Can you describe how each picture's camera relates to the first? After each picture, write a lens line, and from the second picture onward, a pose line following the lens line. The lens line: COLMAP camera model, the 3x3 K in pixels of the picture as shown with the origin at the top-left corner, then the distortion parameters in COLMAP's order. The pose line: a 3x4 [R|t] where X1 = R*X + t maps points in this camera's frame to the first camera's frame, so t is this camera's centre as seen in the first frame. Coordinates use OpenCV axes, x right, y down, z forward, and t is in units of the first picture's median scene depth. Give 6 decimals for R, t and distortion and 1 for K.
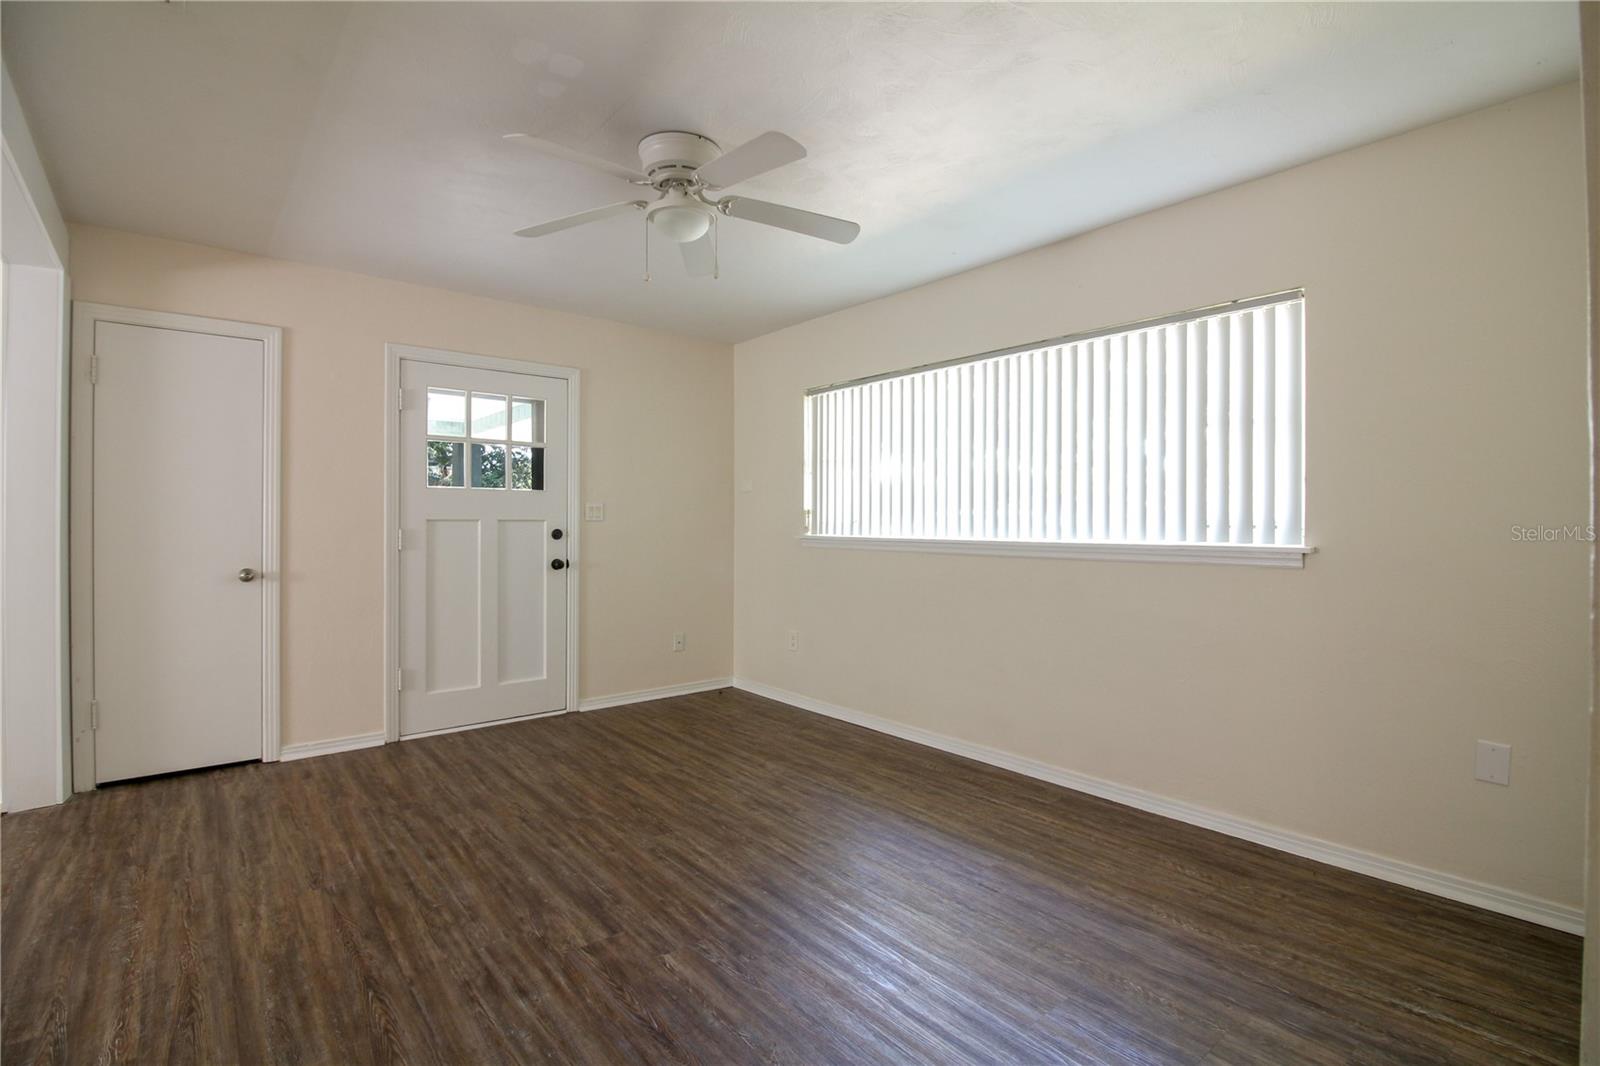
lens RADIAL K [[733.6, 0, 805.0], [0, 733.6, 522.0], [0, 0, 1]] dist [-0.006993, -0.004614]
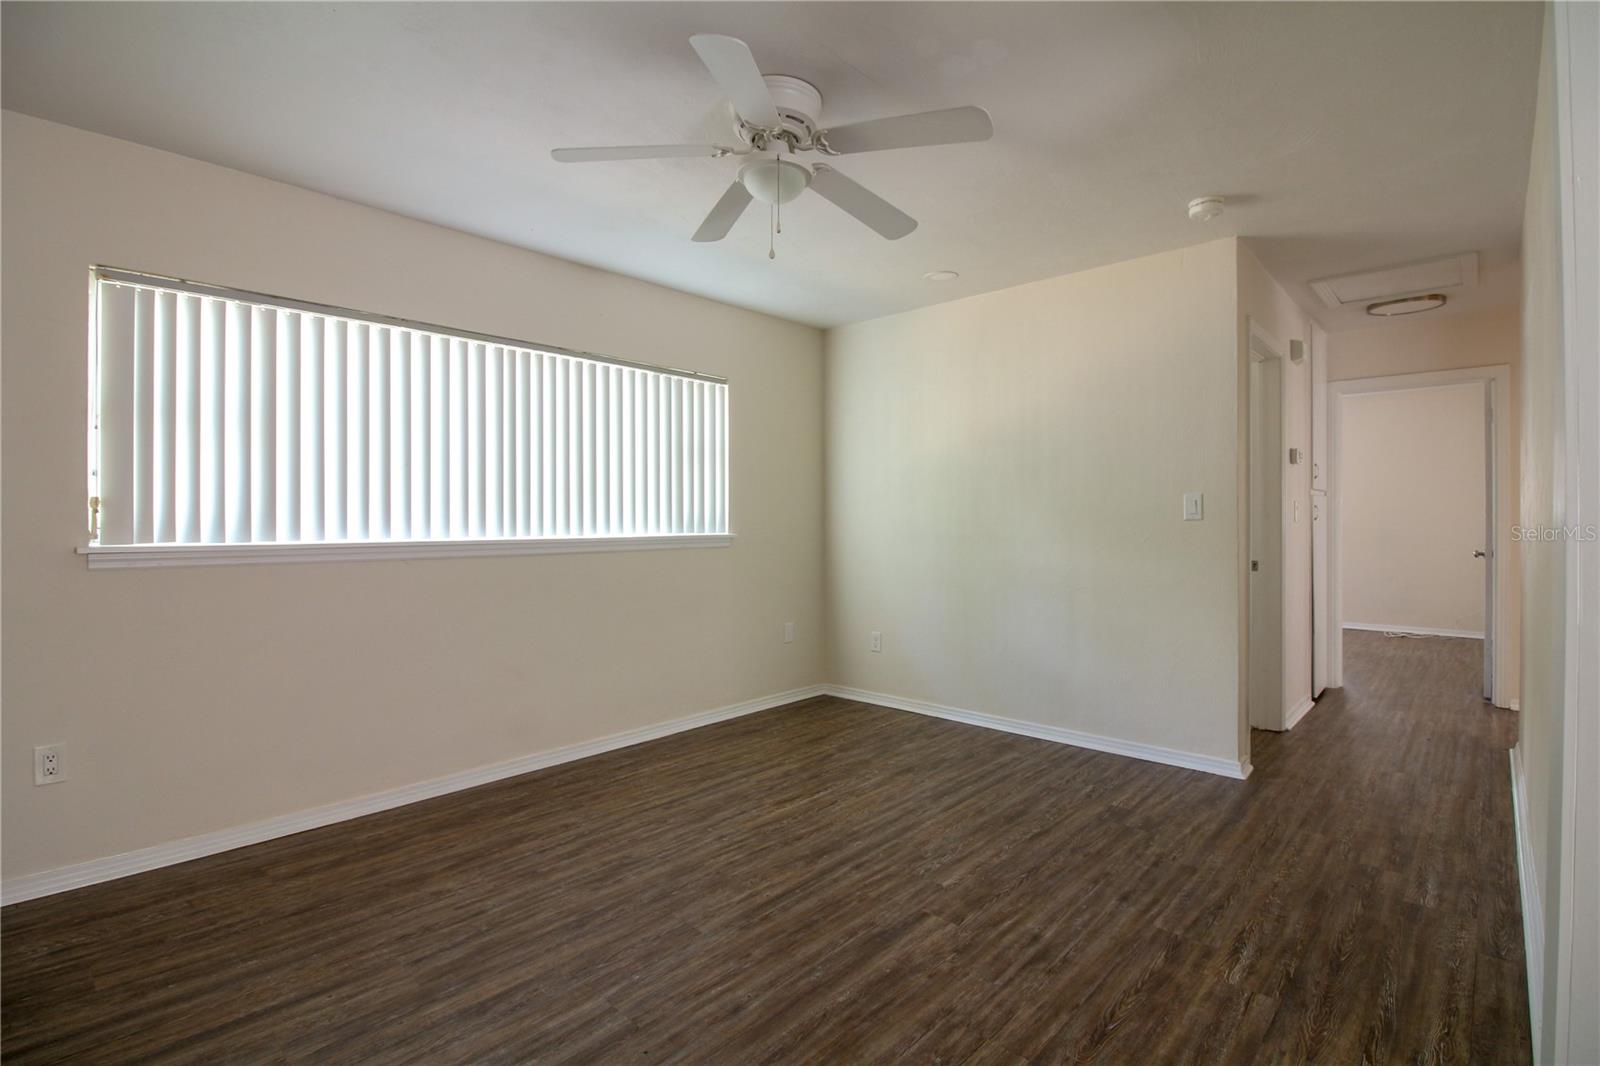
lens RADIAL K [[733.6, 0, 800.9], [0, 733.6, 527.4], [0, 0, 1]] dist [-0.006993, -0.004614]
pose [[-0.106483, -0.011310, 0.994250, -0.940468], [0.003647, 0.999924, 0.011766, -0.000234], [-0.994308, 0.004879, -0.106433, 0.952016]]
